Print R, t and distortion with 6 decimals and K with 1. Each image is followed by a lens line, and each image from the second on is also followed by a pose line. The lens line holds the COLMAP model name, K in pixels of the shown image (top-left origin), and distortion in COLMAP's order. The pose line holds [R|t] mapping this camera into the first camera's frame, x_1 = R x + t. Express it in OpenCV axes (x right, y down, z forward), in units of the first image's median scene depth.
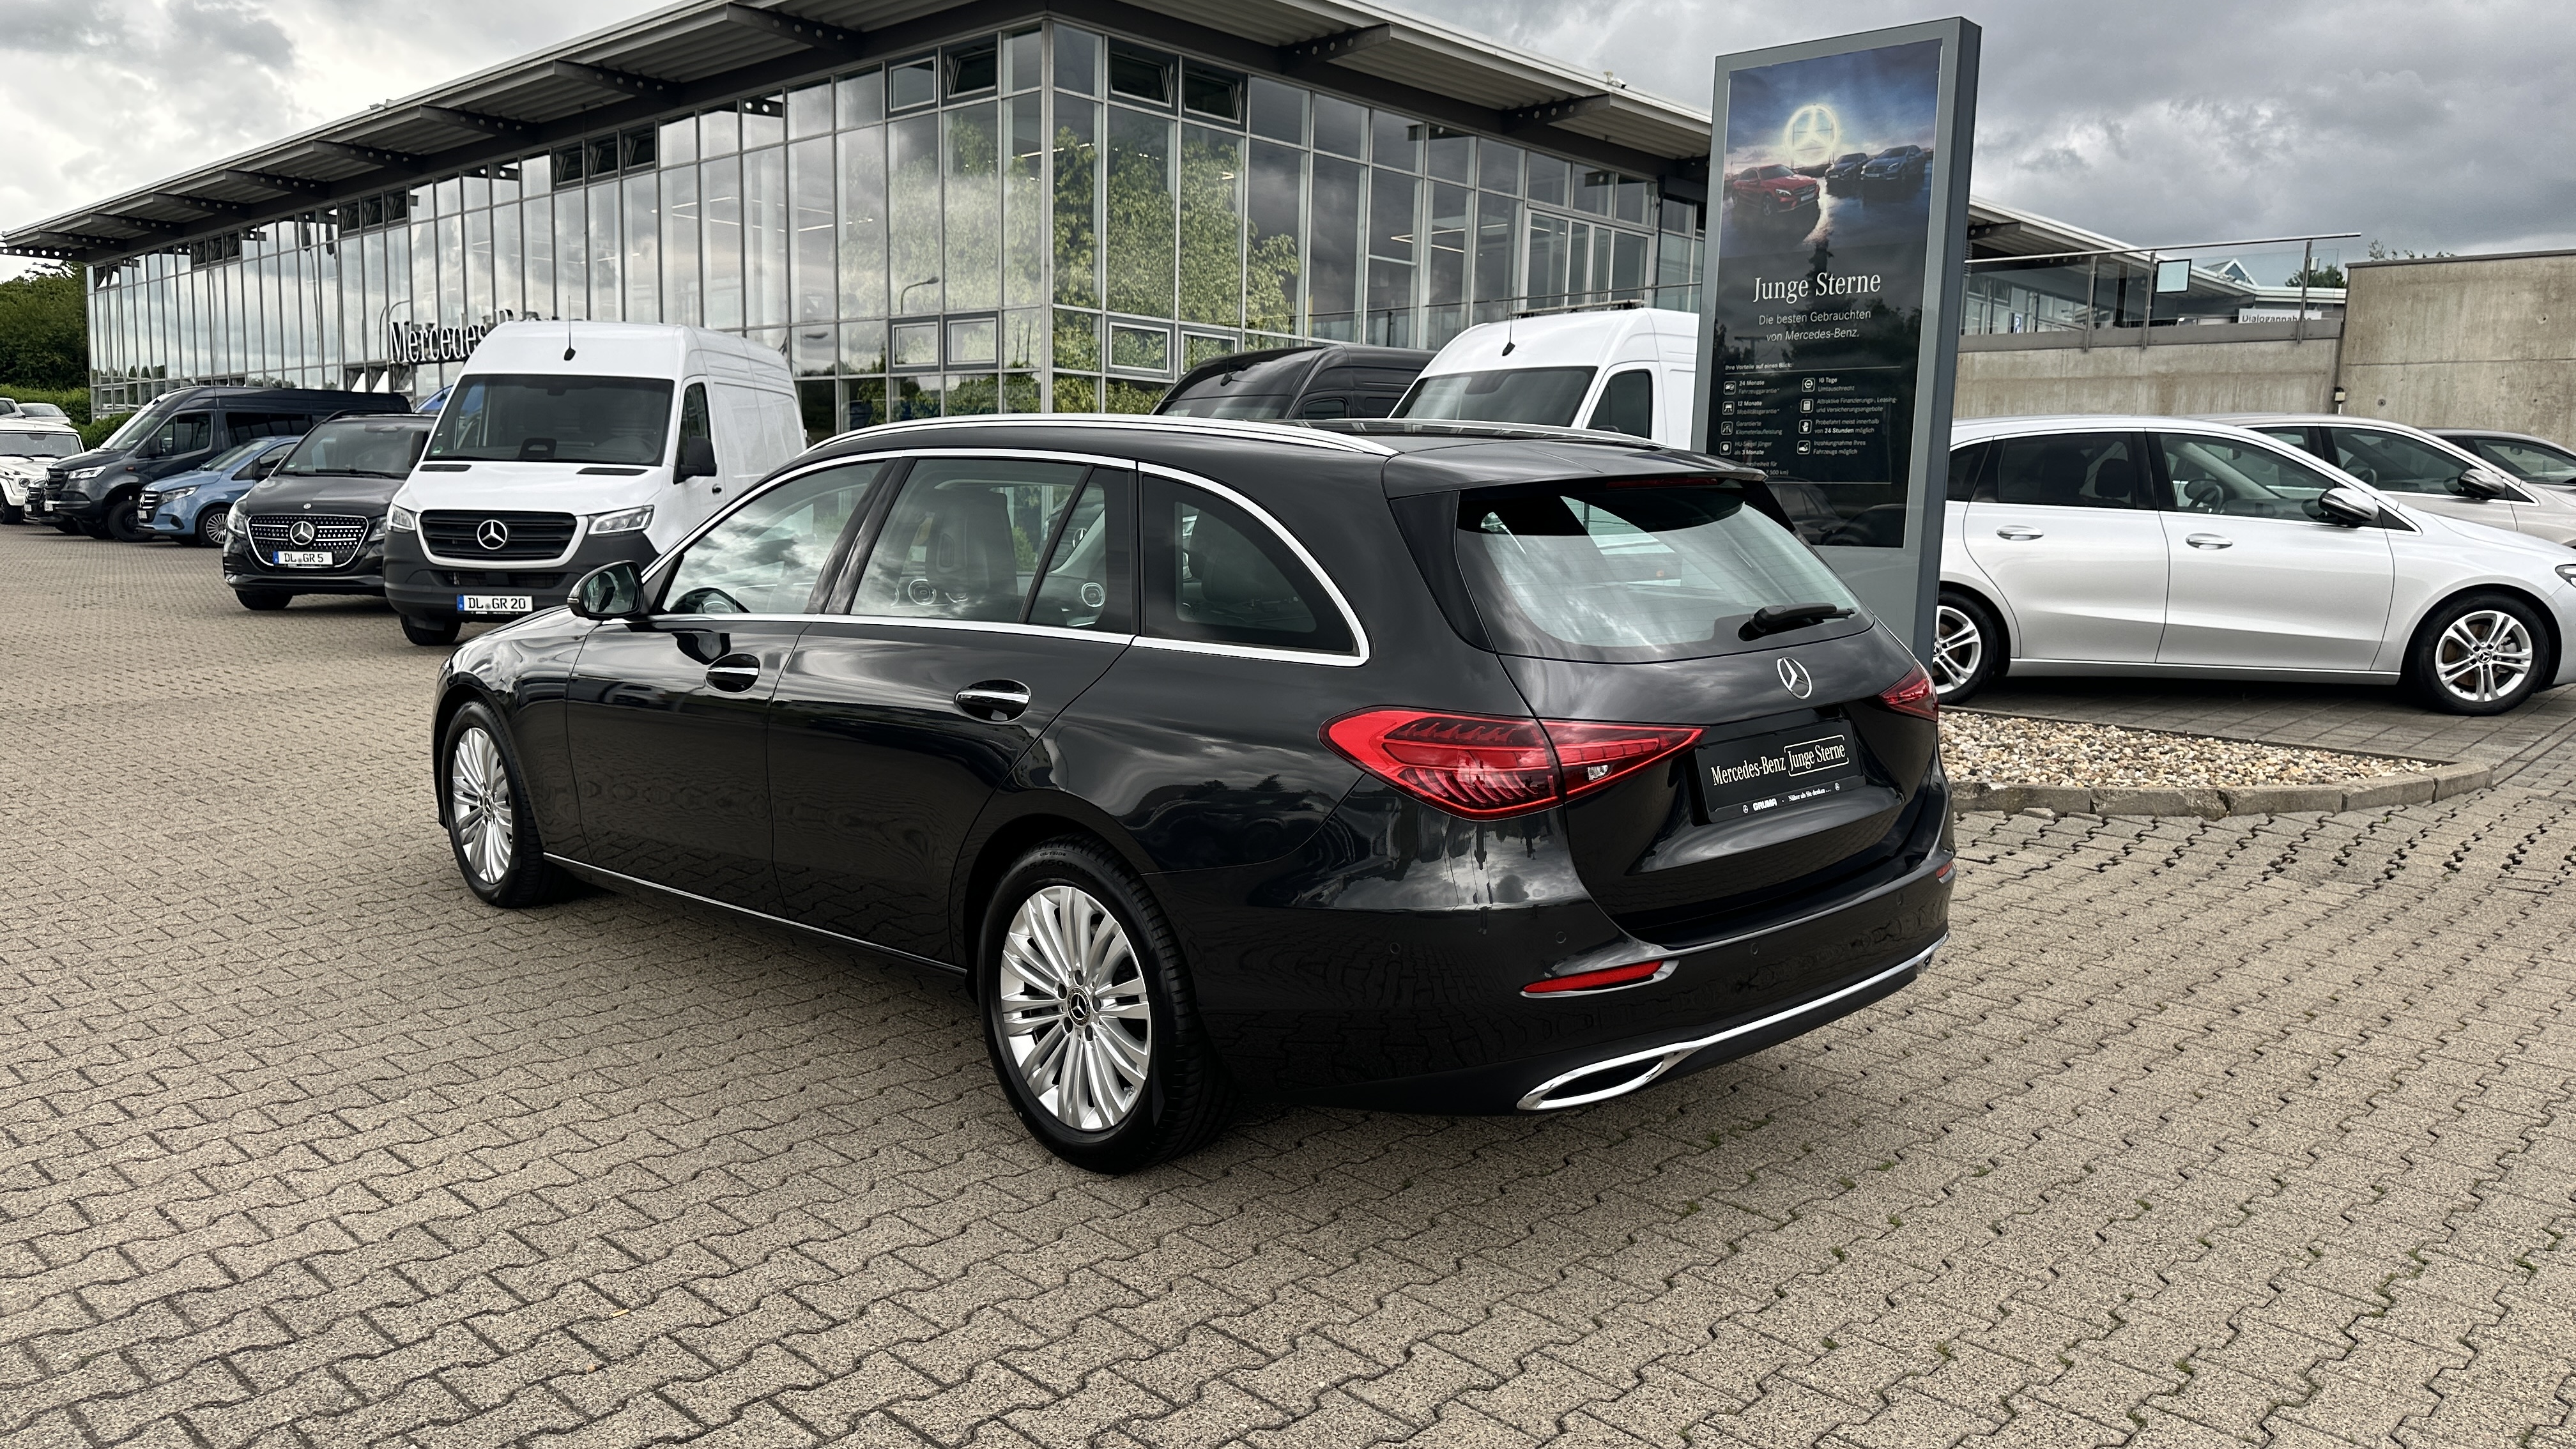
lens RADIAL K [[1791.9, 0, 1288.0], [0, 1791.9, 724.5], [0, 0, 1]] dist [0.061247, -0.082358]
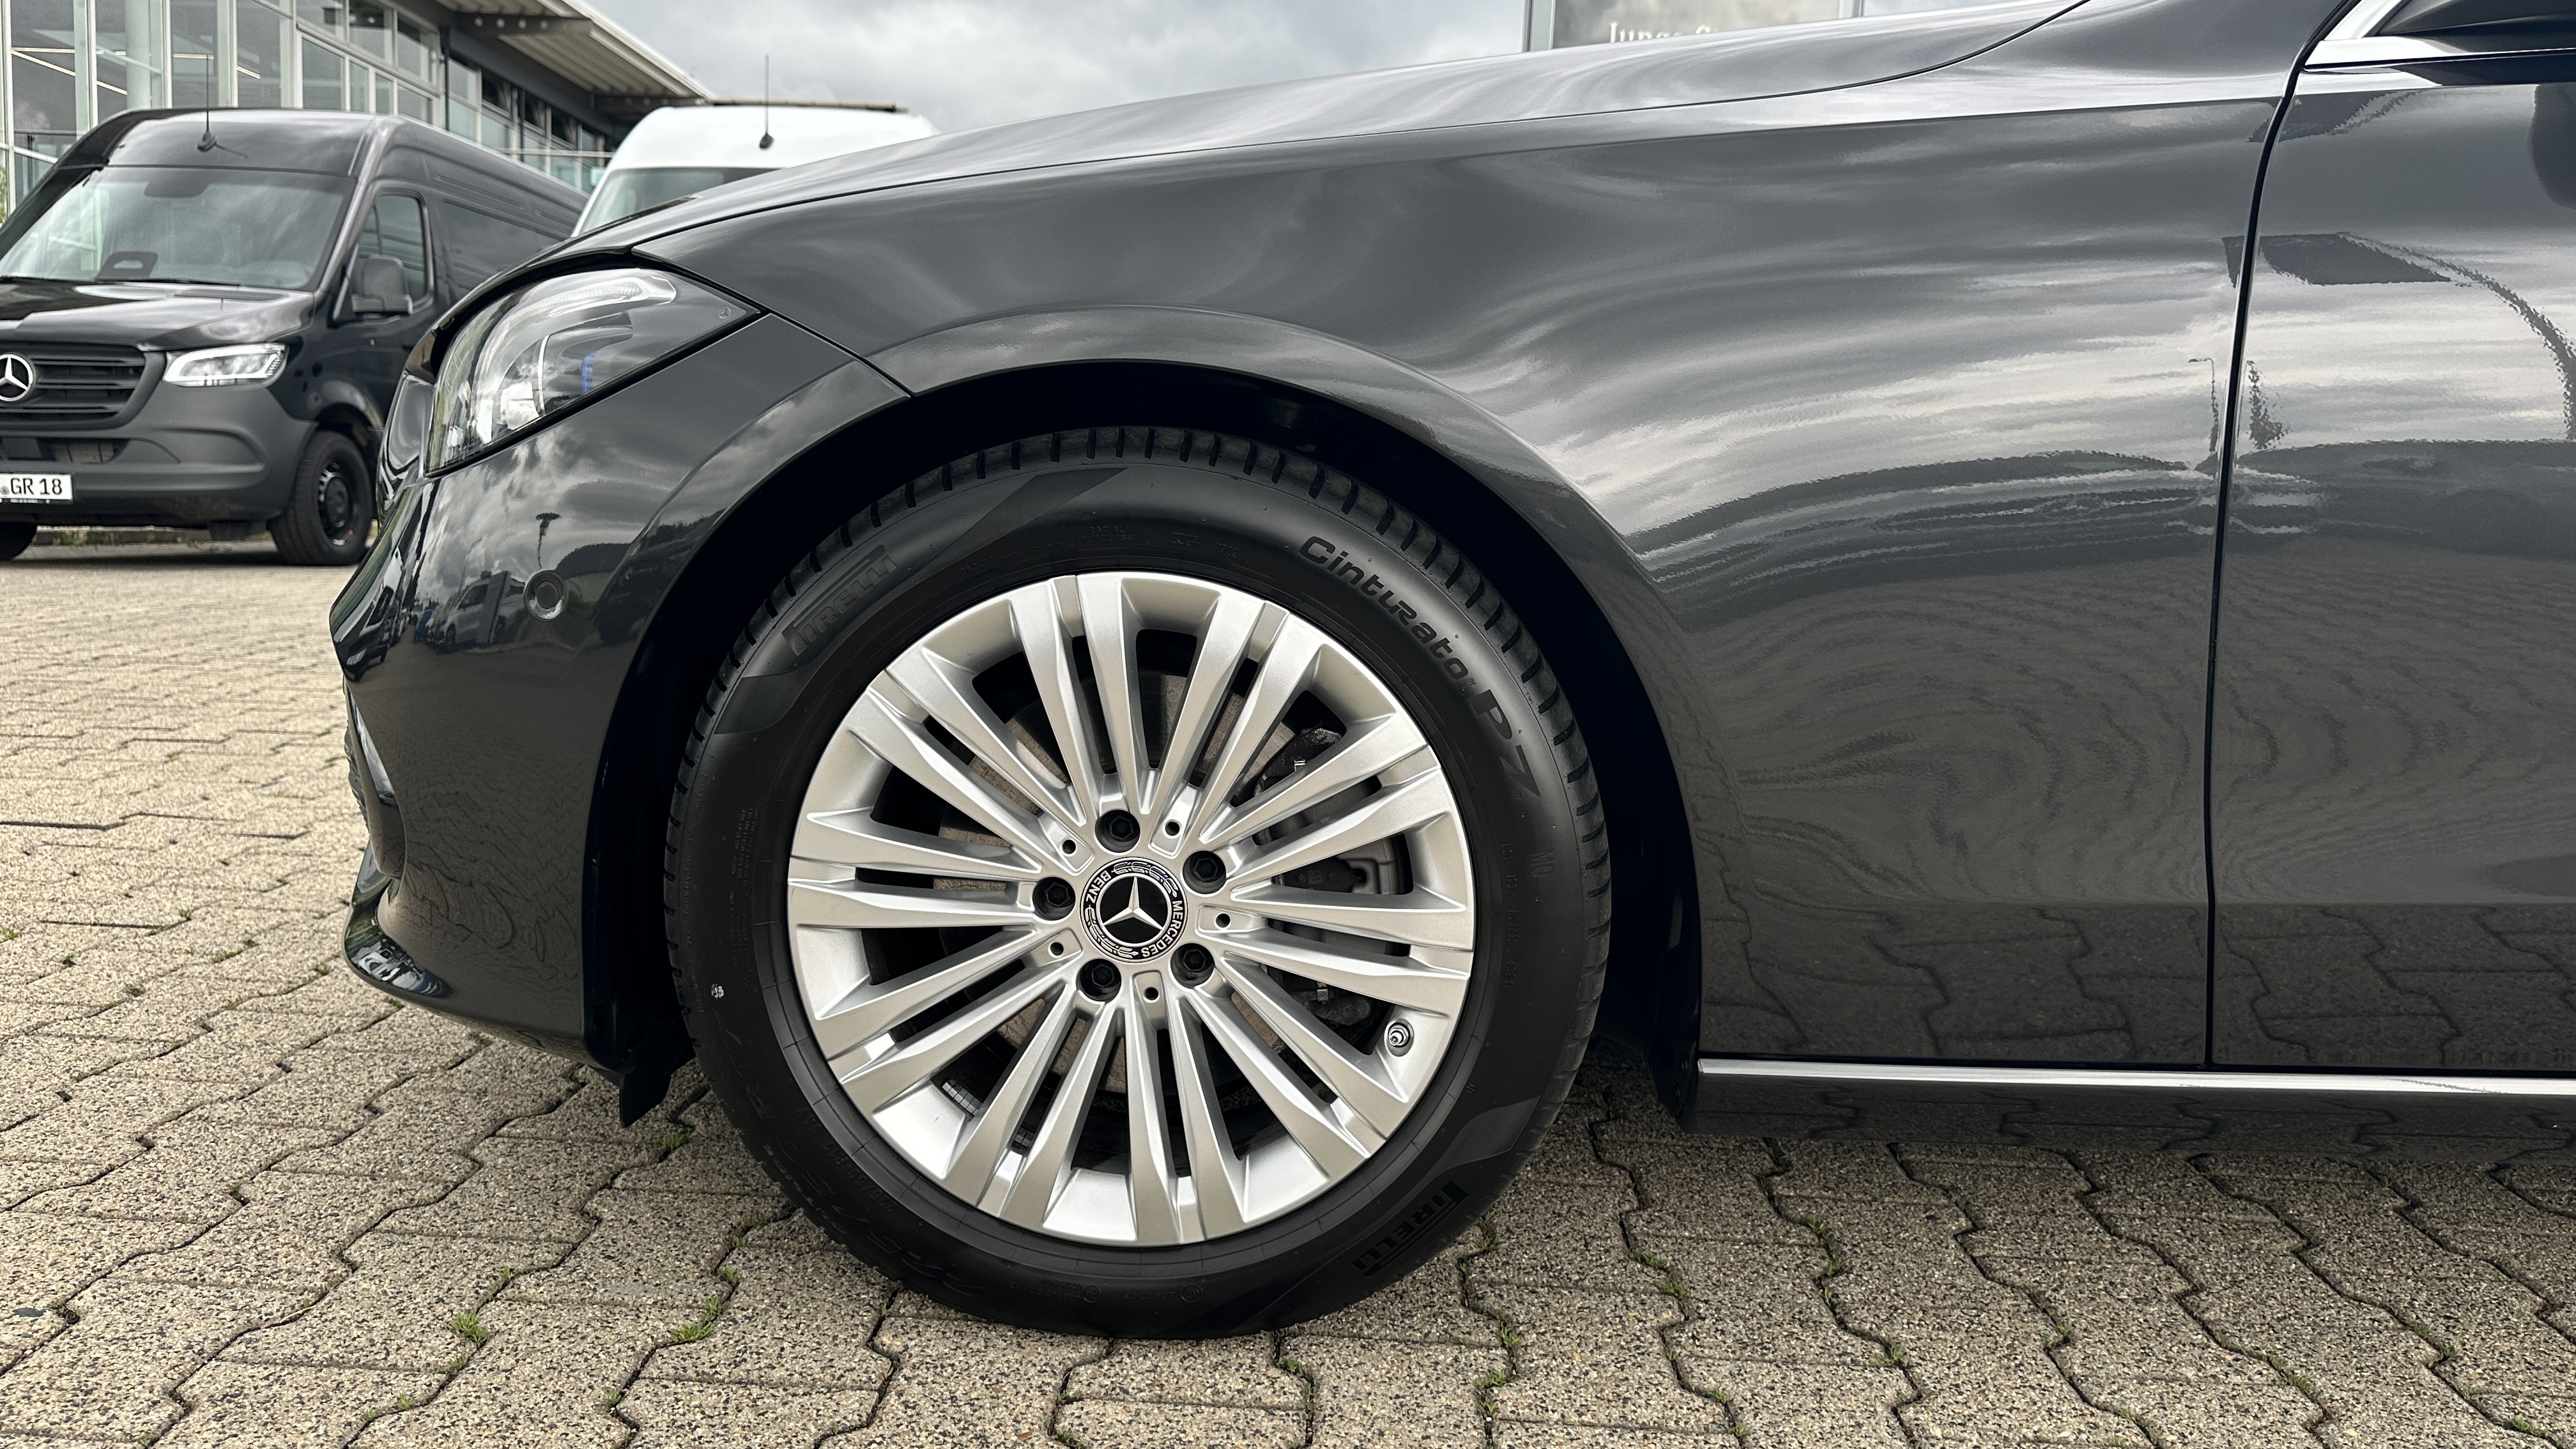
lens RADIAL K [[1784.3, 0, 1288.0], [0, 1784.3, 724.5], [0, 0, 1]] dist [0.067143, -0.075499]
pose [[0.733189, -0.072452, 0.676155, -0.487914], [0.059524, 0.997329, 0.042322, 0.011739], [-0.677415, 0.009218, 0.735543, 0.701265]]
